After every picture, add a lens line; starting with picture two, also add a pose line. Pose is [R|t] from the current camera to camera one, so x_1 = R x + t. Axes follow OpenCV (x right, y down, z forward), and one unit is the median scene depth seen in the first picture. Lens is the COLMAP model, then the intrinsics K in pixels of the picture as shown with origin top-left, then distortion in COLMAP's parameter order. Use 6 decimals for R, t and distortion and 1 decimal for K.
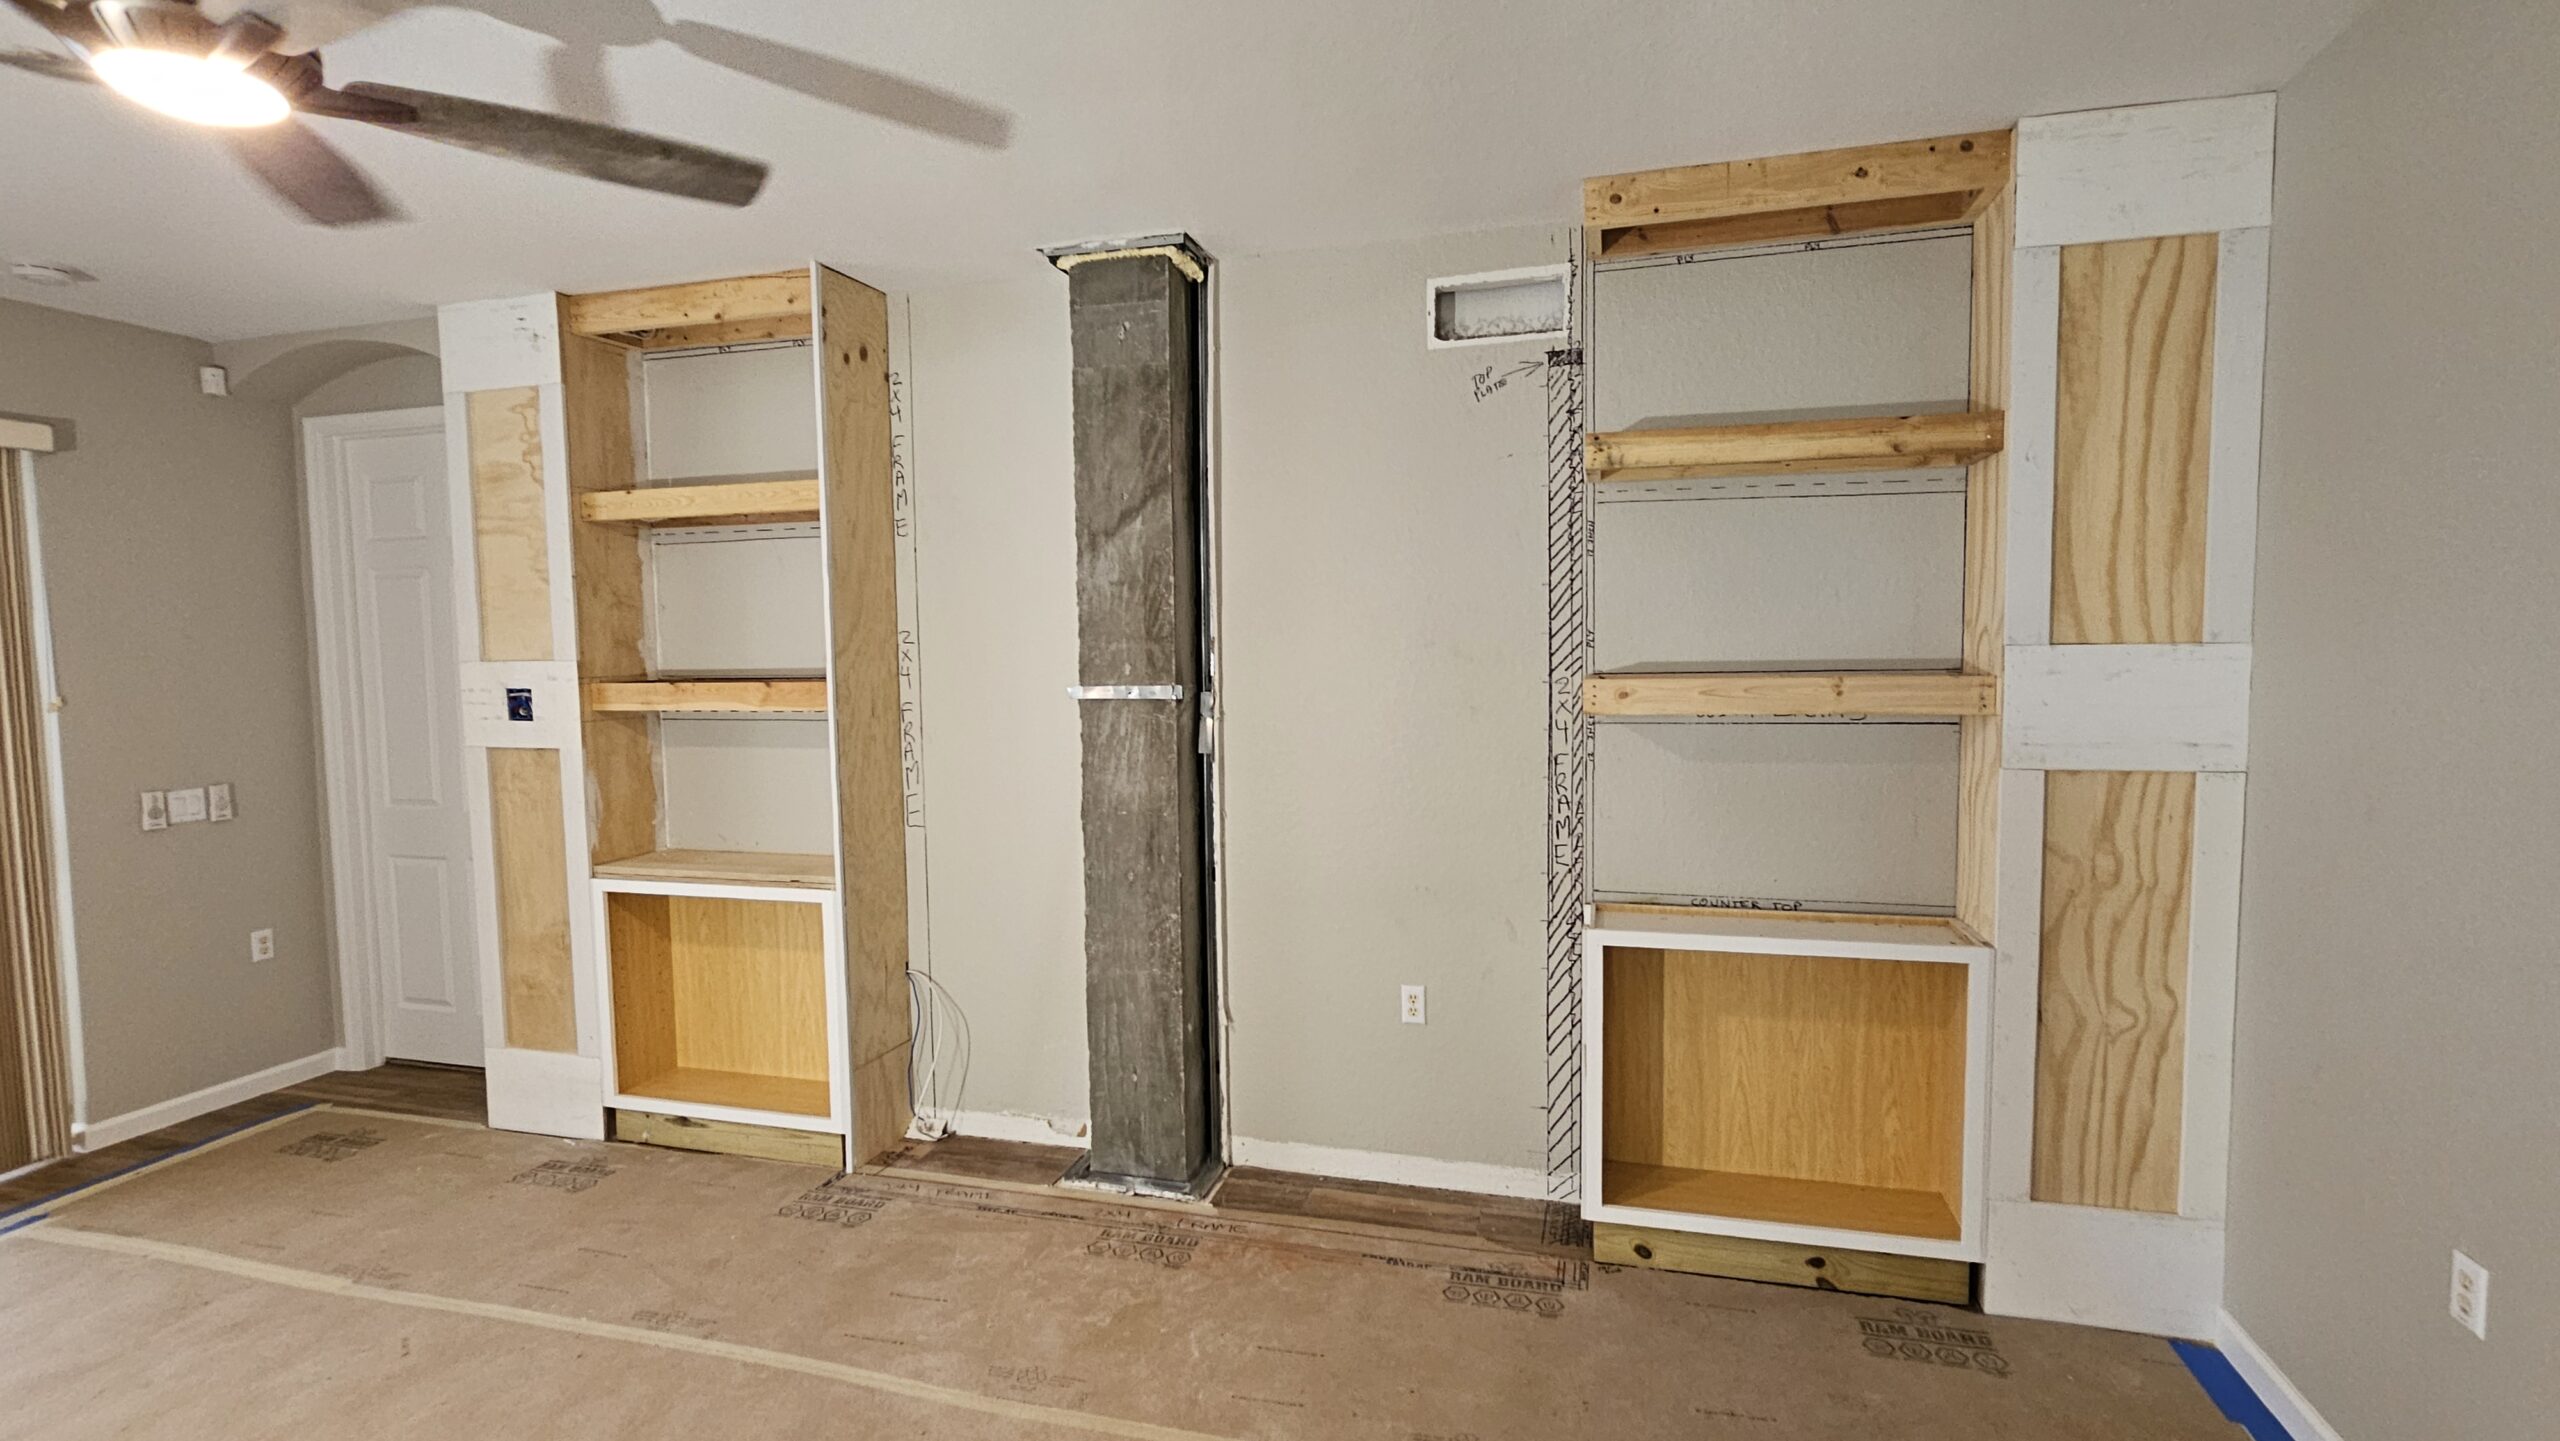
lens RADIAL K [[1141.1, 0, 1306.7], [0, 1141.1, 722.4], [0, 0, 1]] dist [-0.002011, 0.000439]
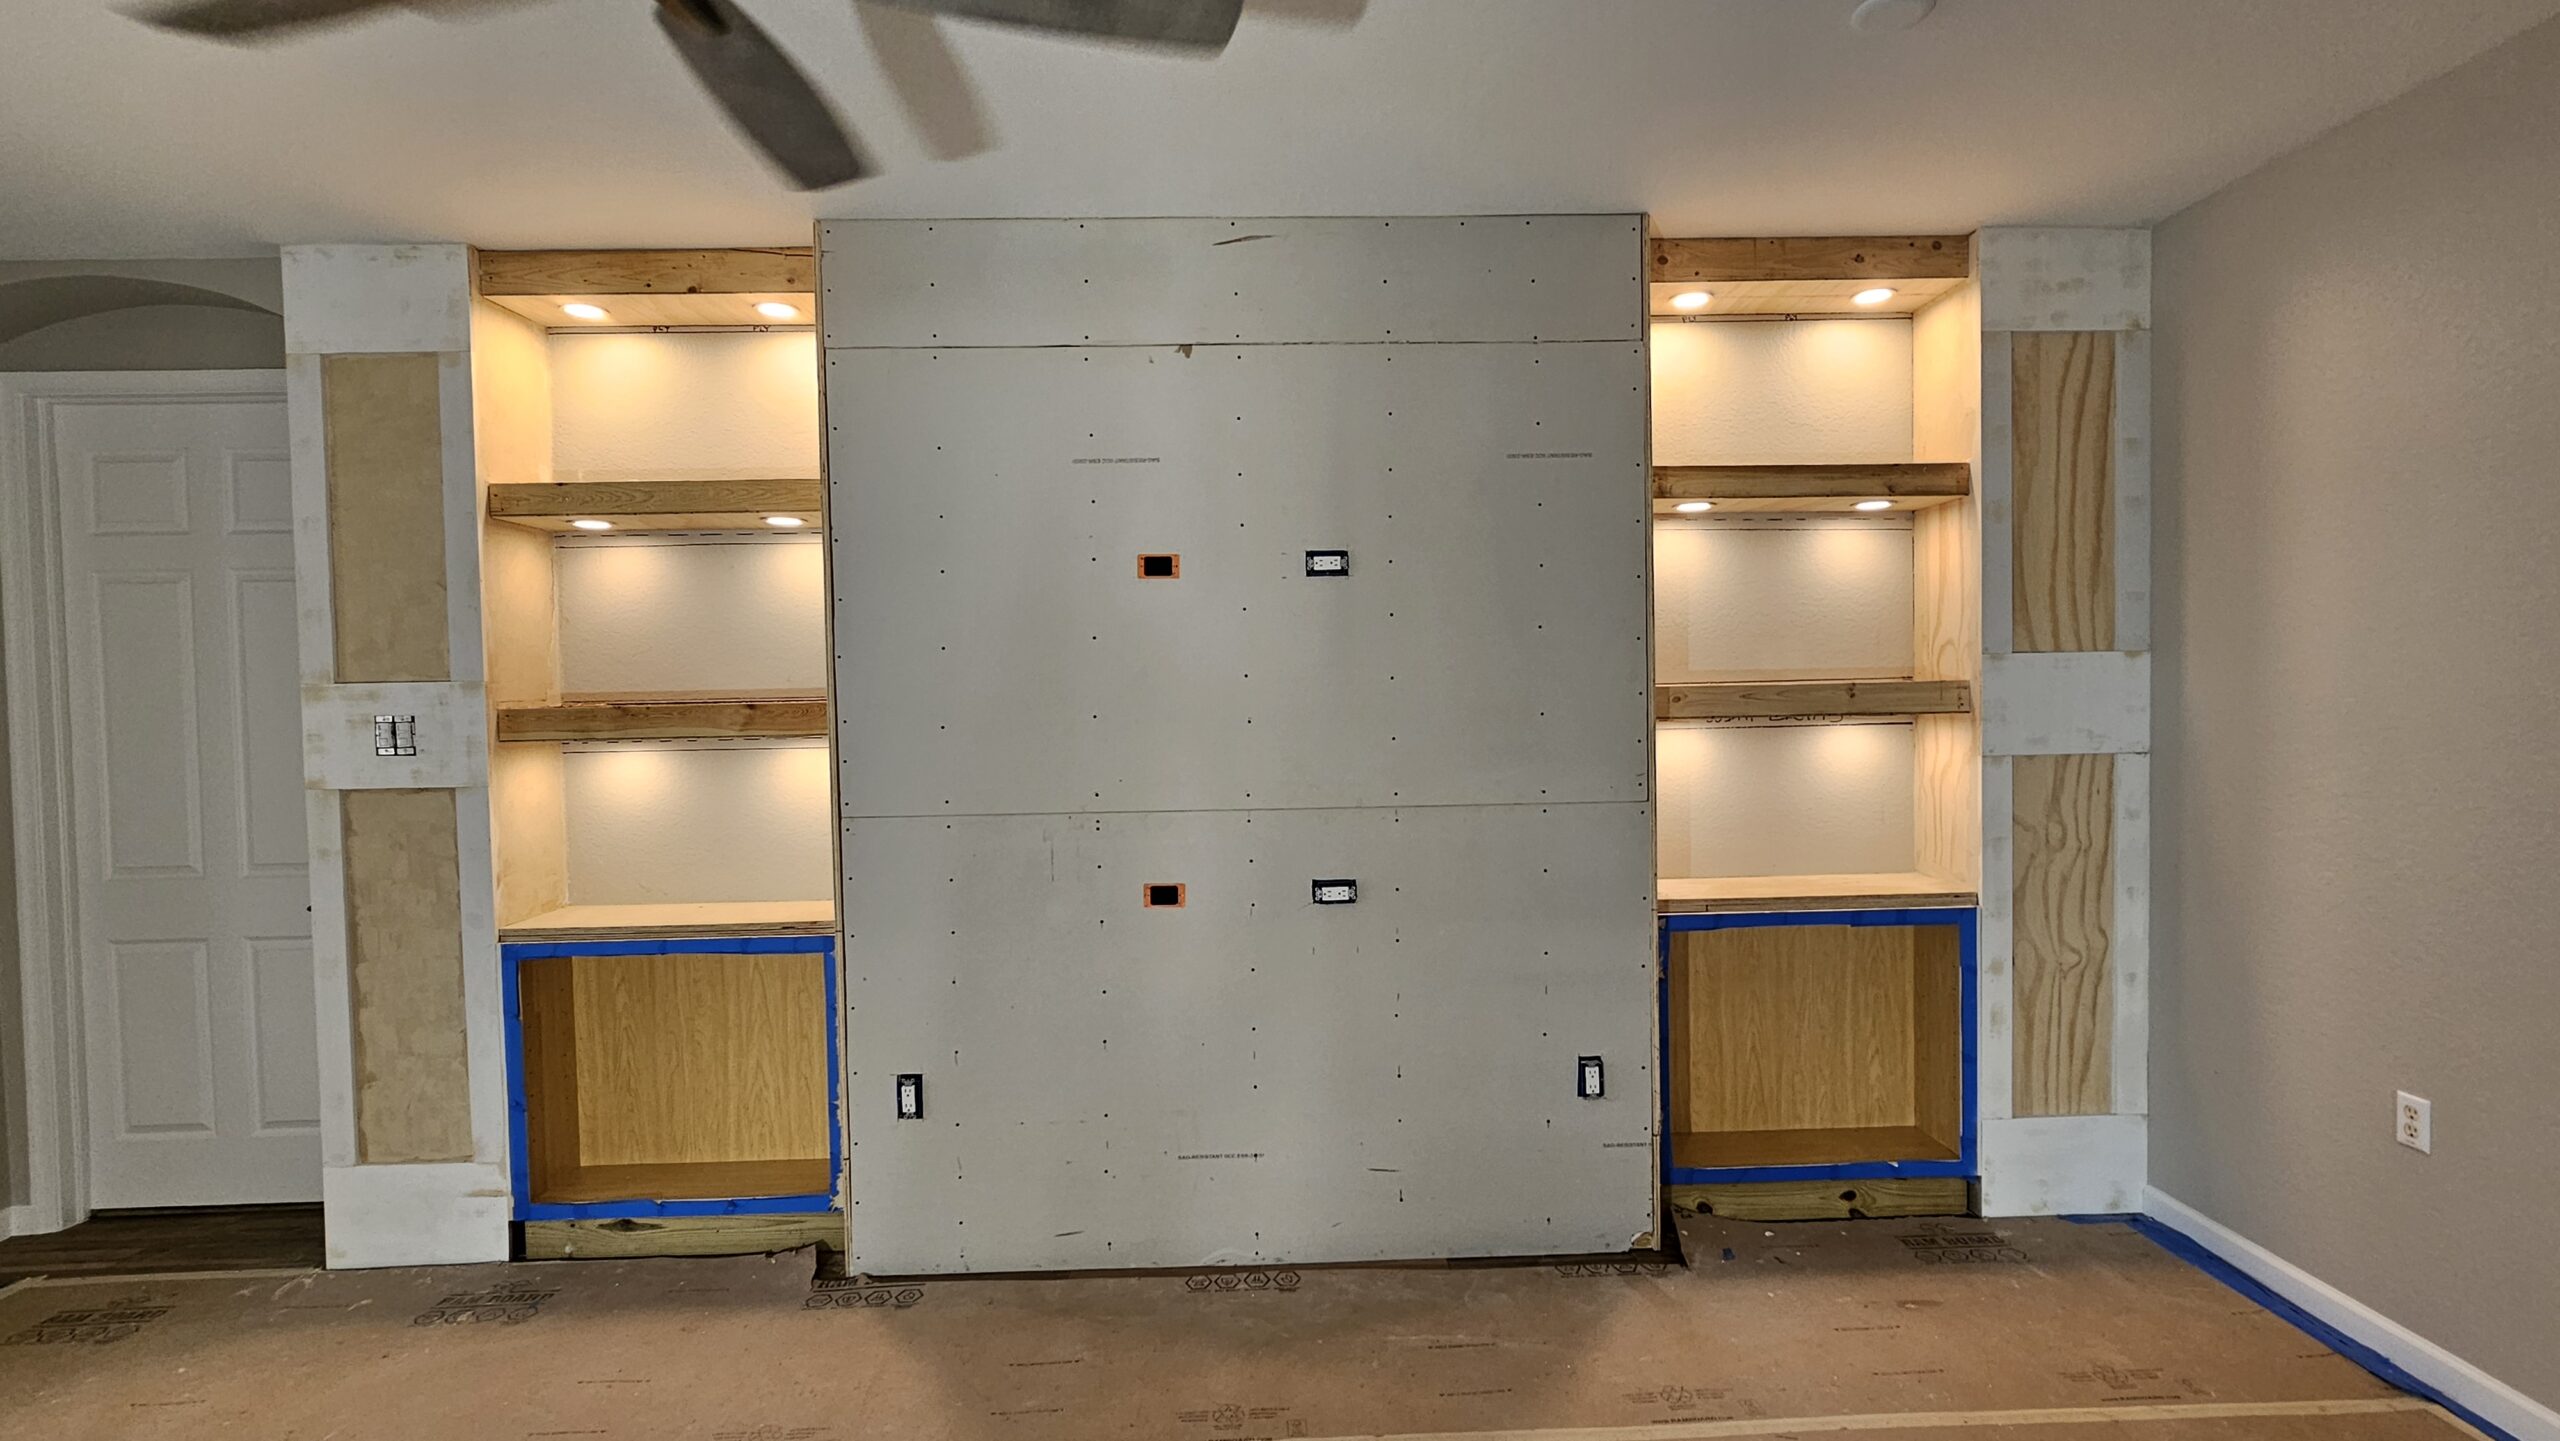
lens RADIAL K [[1141.1, 0, 1316.5], [0, 1141.1, 728.0], [0, 0, 1]] dist [-0.002011, 0.000439]
pose [[0.958491, -0.013891, 0.284785, -0.313464], [0.025812, 0.998939, -0.038151, 0.030030], [-0.283953, 0.043918, 0.957832, 0.032579]]
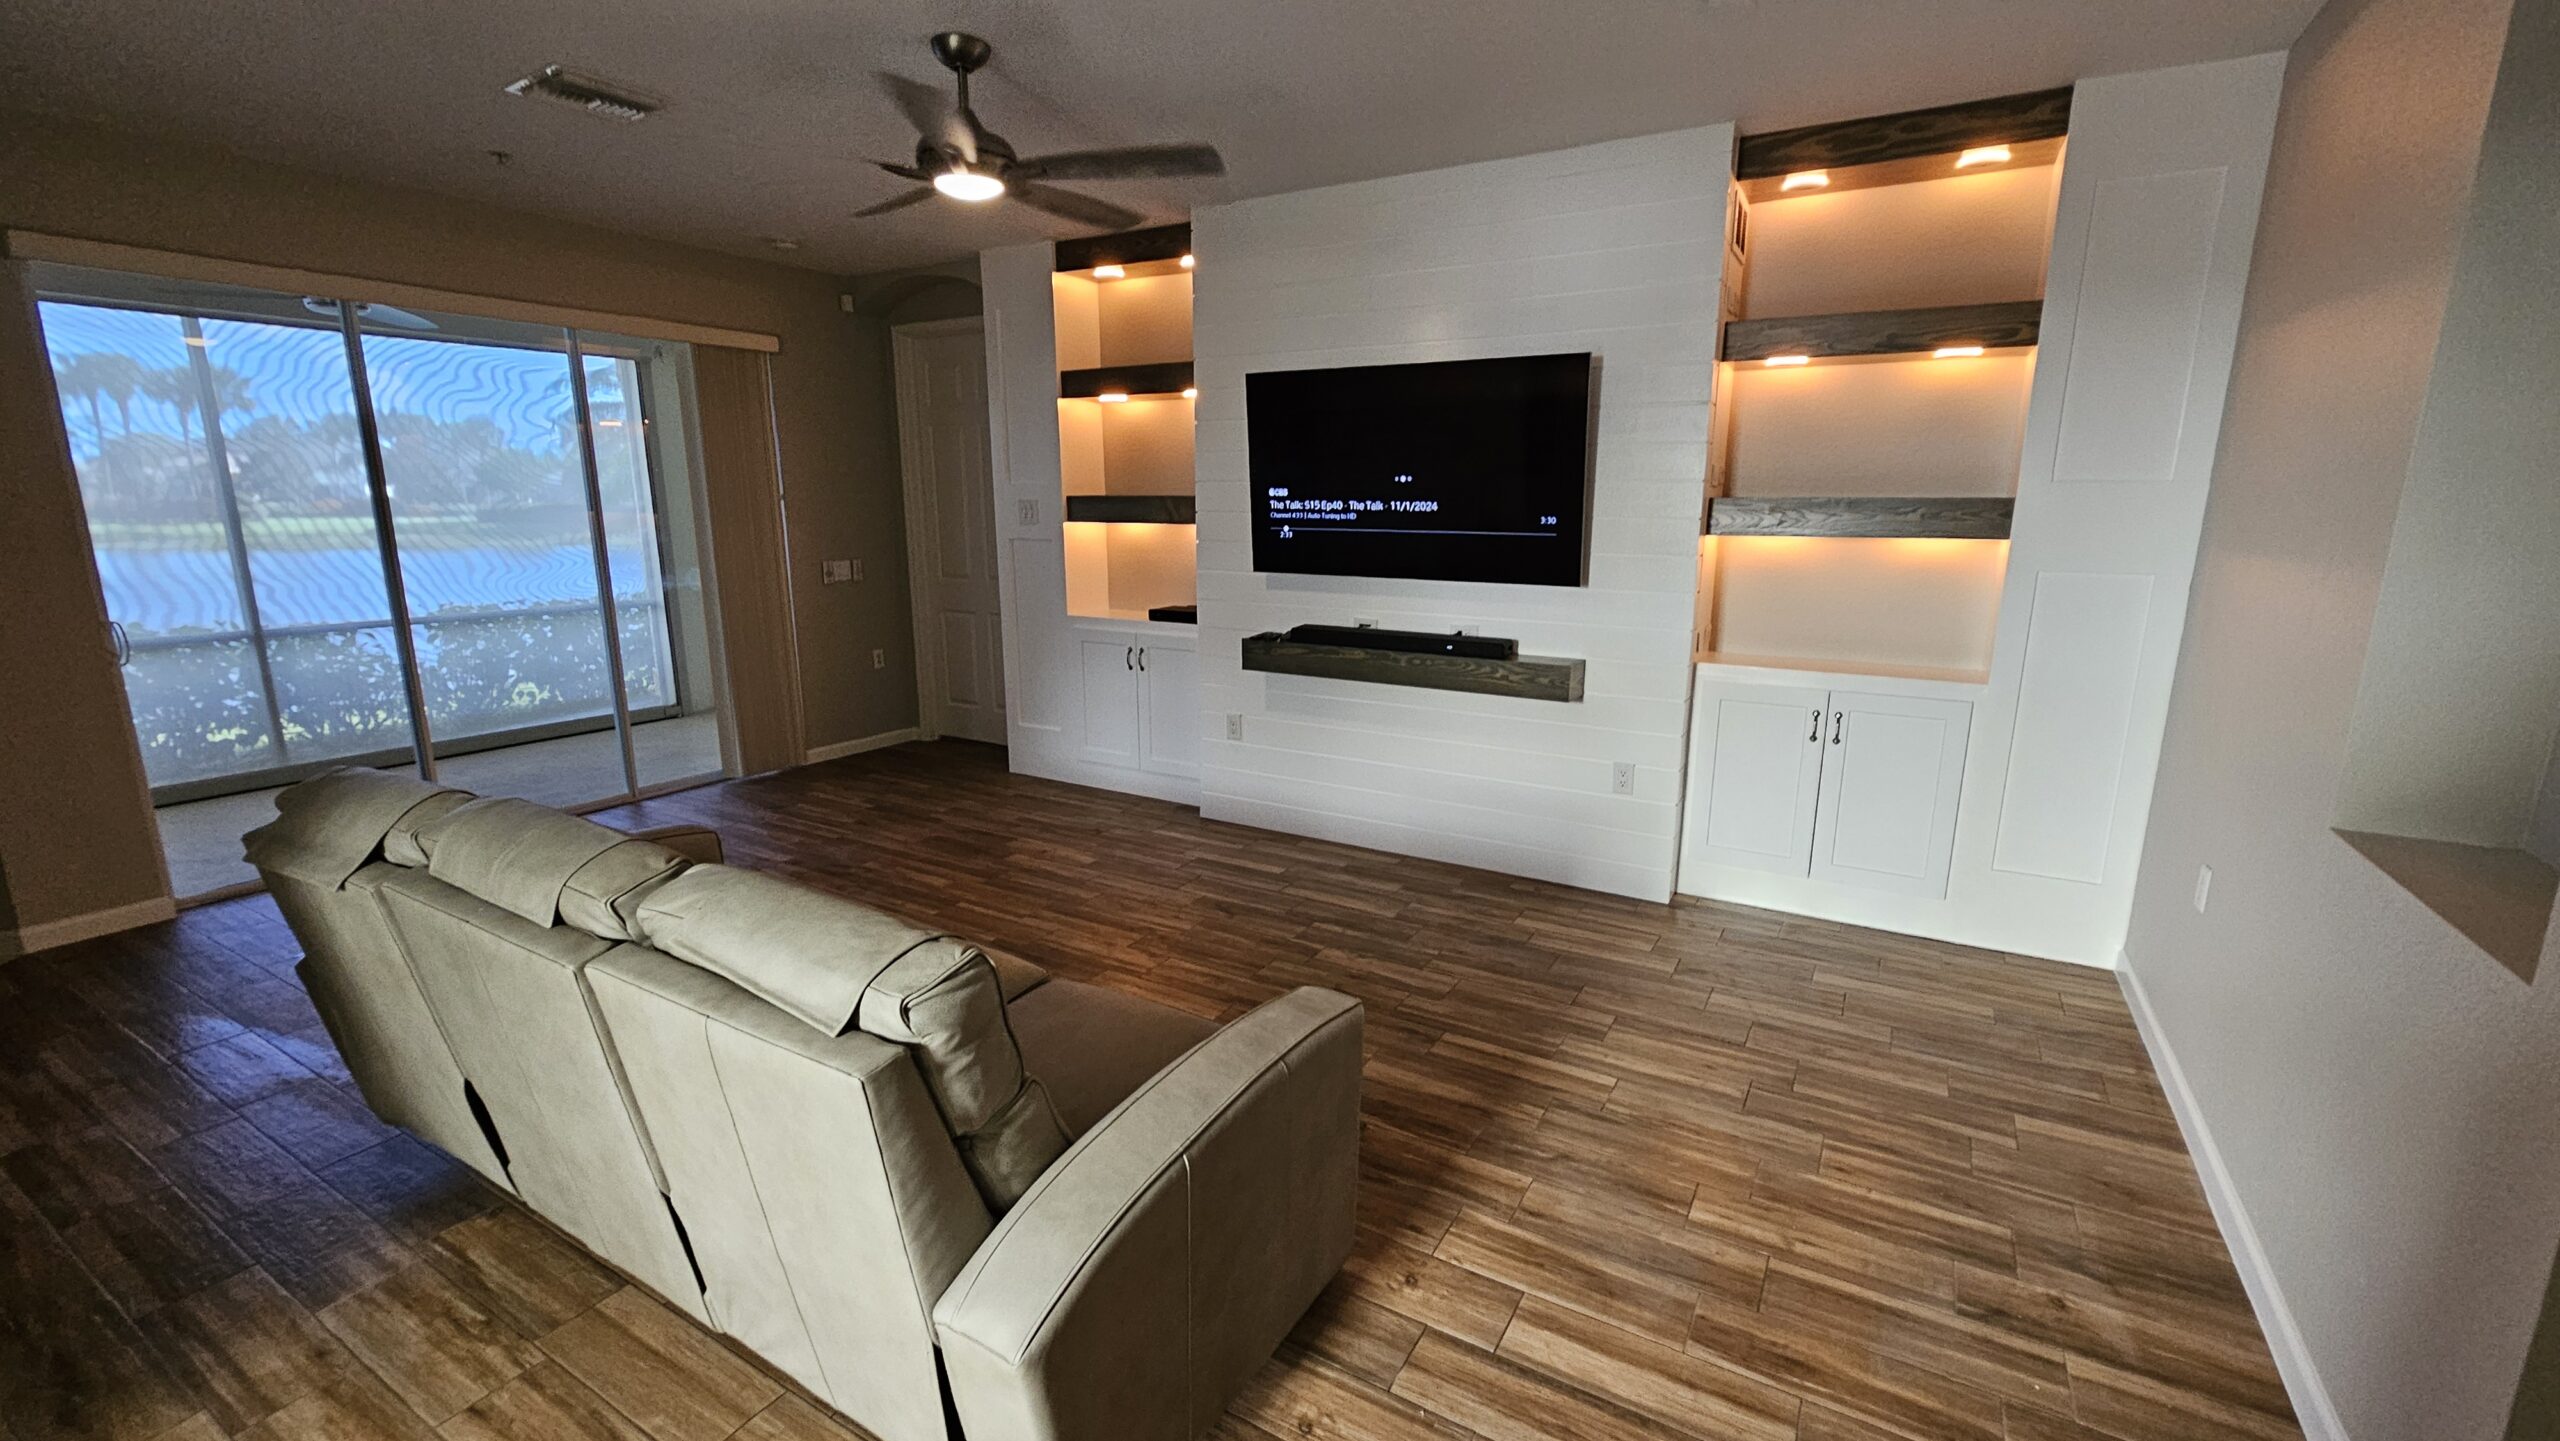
lens RADIAL K [[1048.4, 0, 1292.8], [0, 1048.4, 729.0], [0, 0, 1]] dist [-0.001408, 0.000259]
pose [[0.964609, 0.072106, -0.253635, 0.073016], [-0.032658, 0.987148, 0.156436, 0.046643], [0.261656, -0.142617, 0.954566, -0.388424]]
